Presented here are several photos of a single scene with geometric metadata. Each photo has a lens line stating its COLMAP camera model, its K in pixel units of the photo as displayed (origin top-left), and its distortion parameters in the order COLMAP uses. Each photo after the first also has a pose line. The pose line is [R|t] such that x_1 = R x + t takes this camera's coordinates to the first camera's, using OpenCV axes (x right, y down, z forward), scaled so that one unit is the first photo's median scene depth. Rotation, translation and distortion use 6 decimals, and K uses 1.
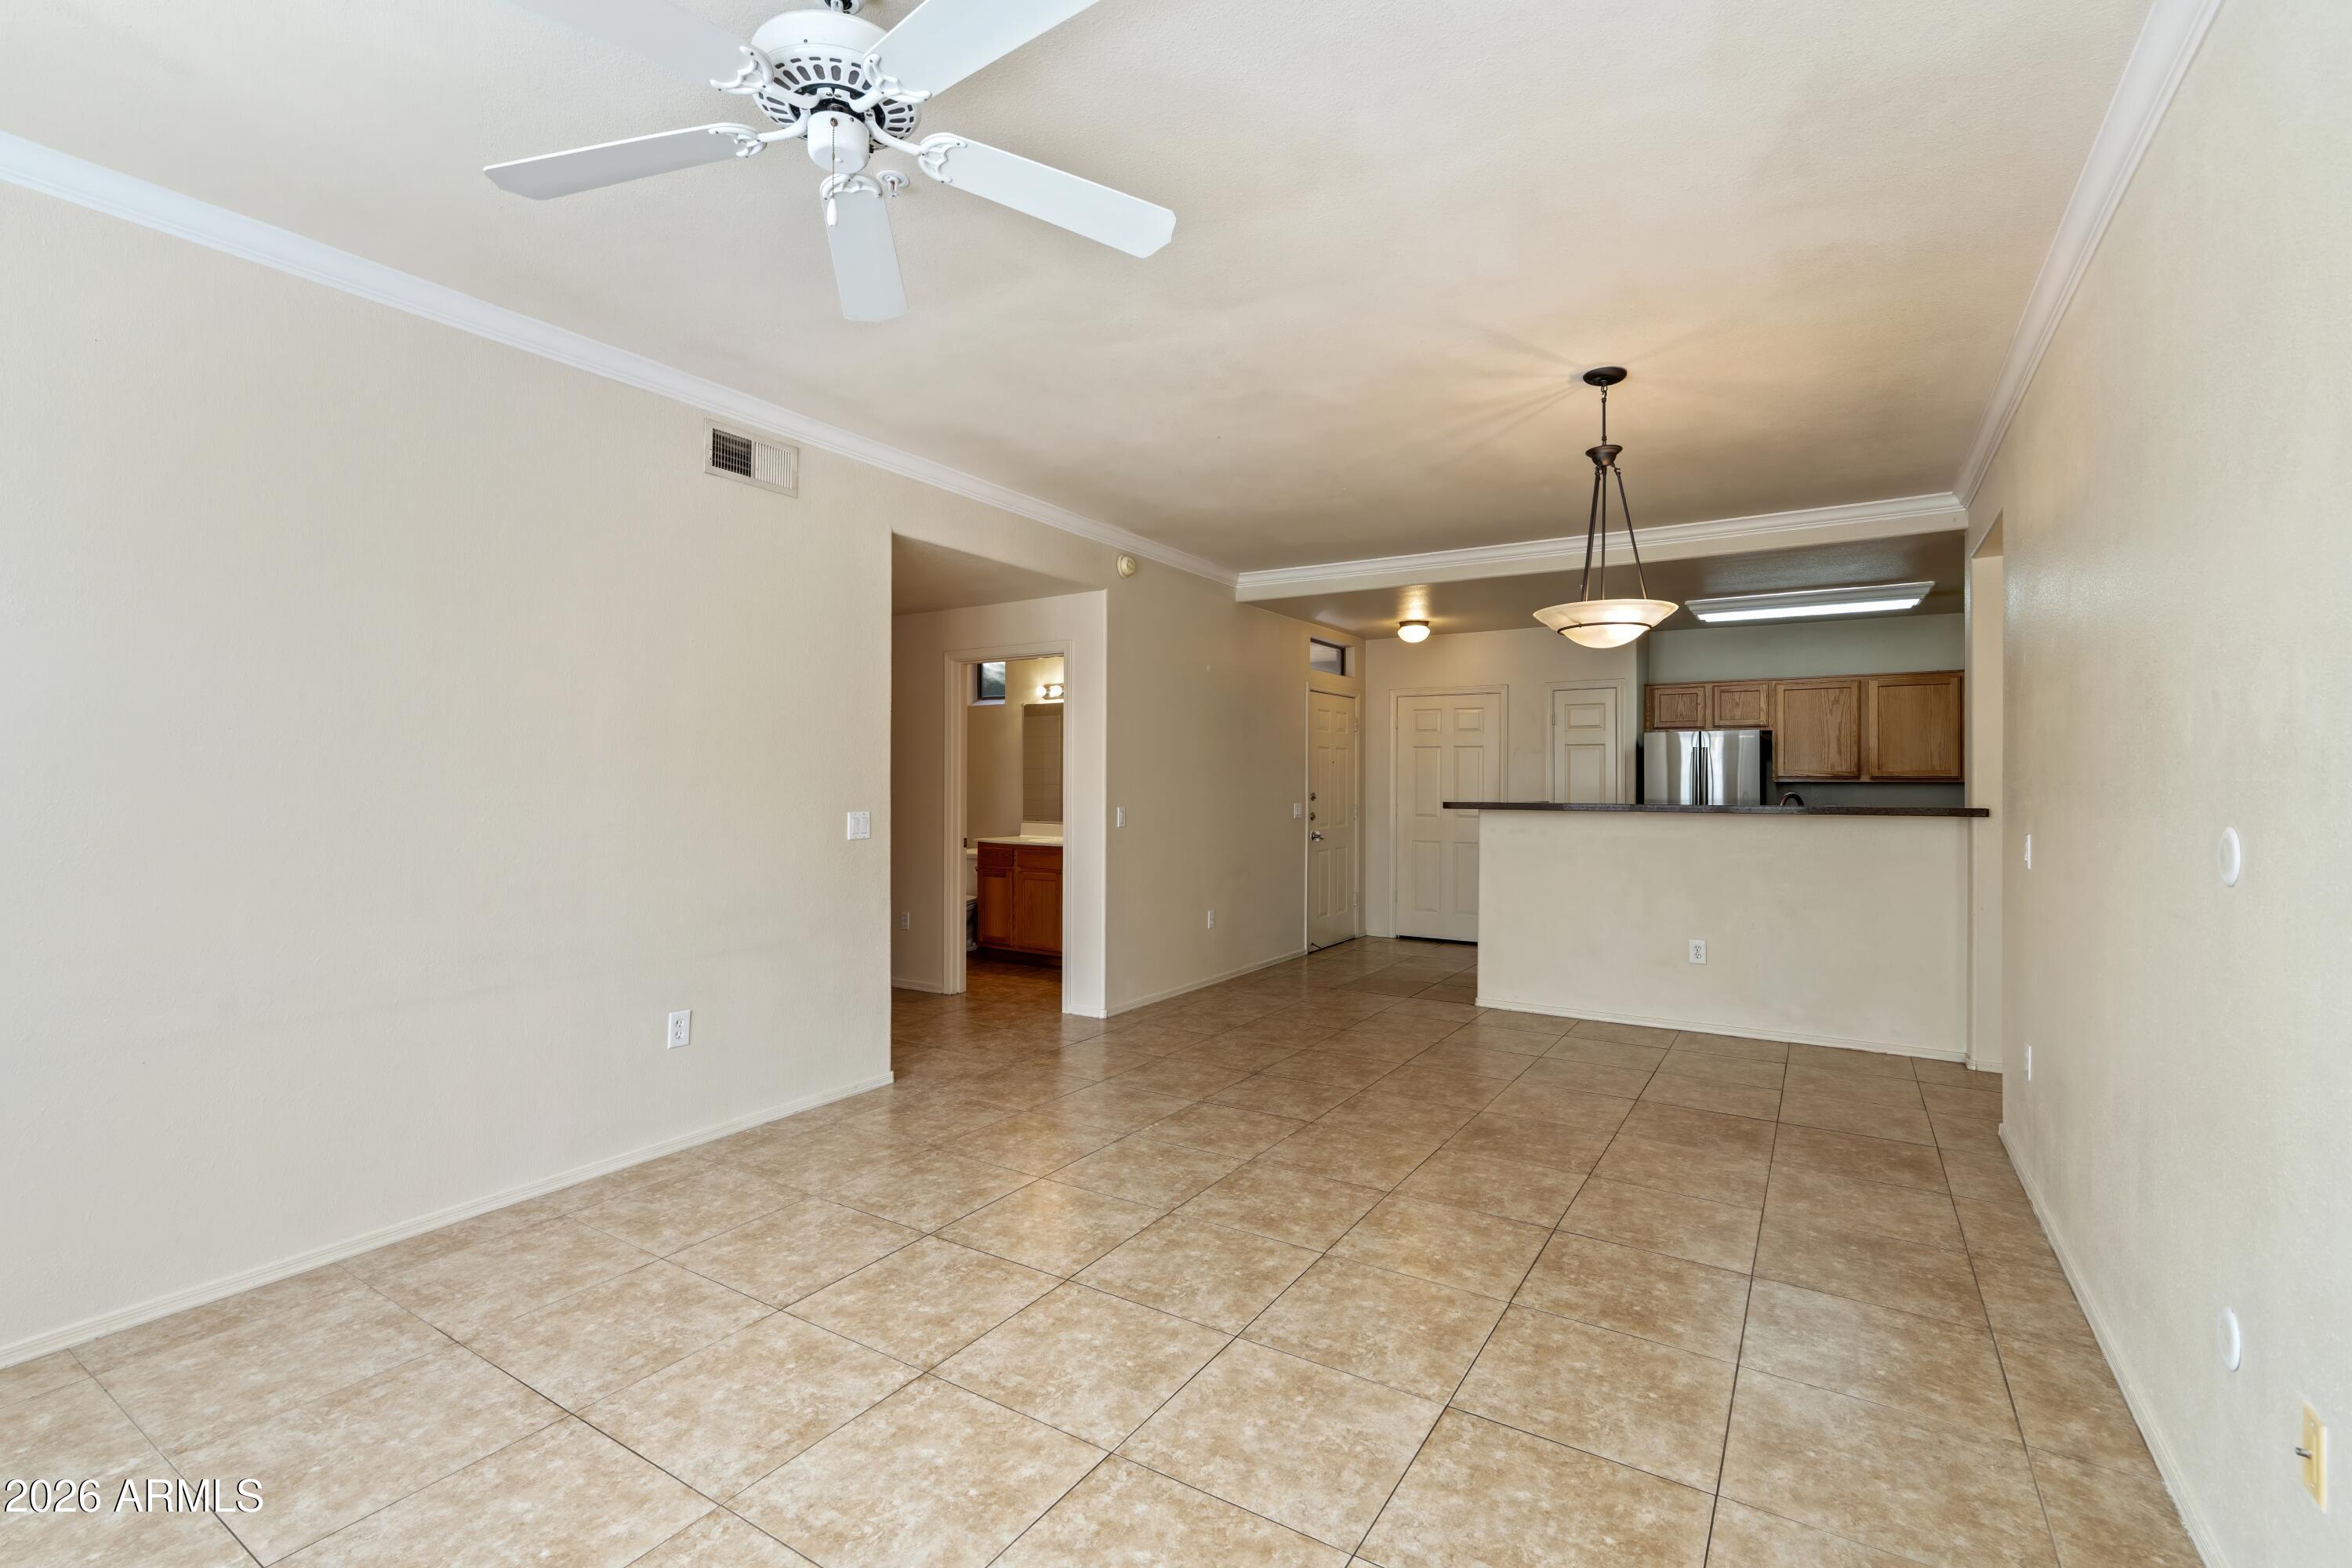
lens RADIAL K [[1065.0, 0, 1151.1], [0, 1065.0, 771.6], [0, 0, 1]] dist [0.018795, 0.000519]
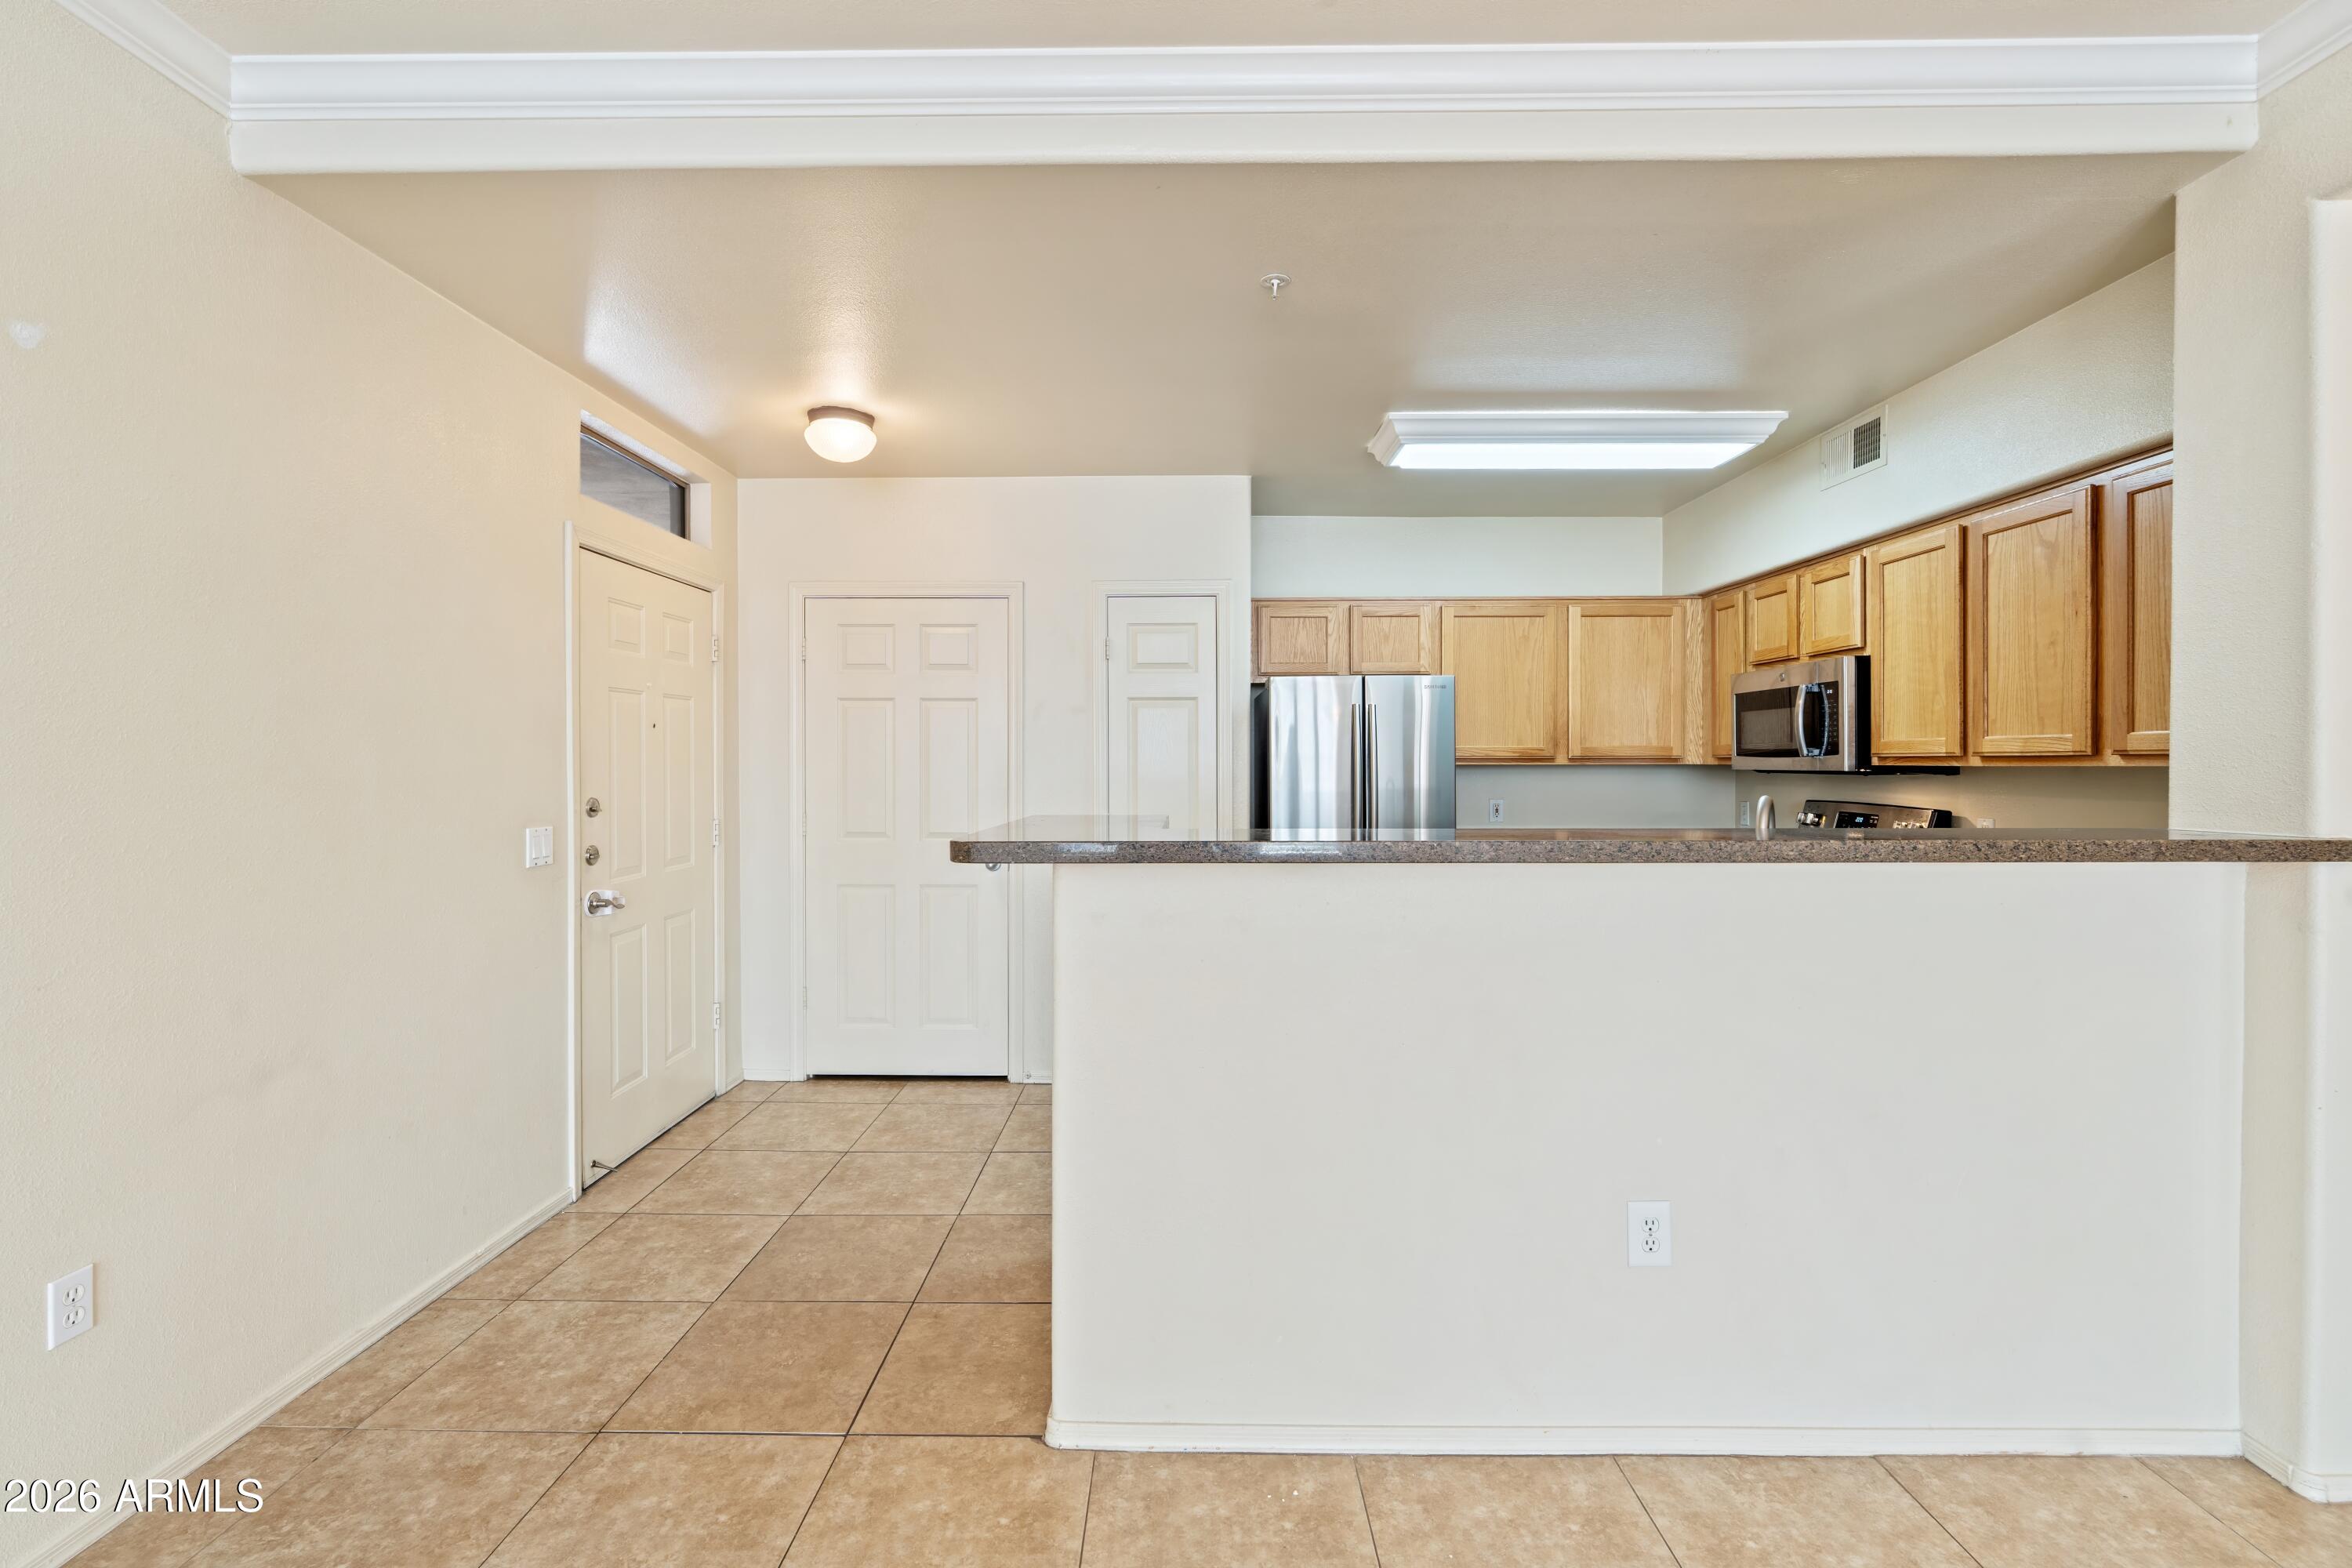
lens RADIAL K [[1065.0, 0, 1153.1], [0, 1065.0, 758.4], [0, 0, 1]] dist [0.018795, 0.000519]
pose [[0.852740, 0.002322, 0.522331, 0.121519], [-0.002092, 0.999997, -0.001031, 0.004825], [-0.522332, -0.000214, 0.852742, 0.540885]]
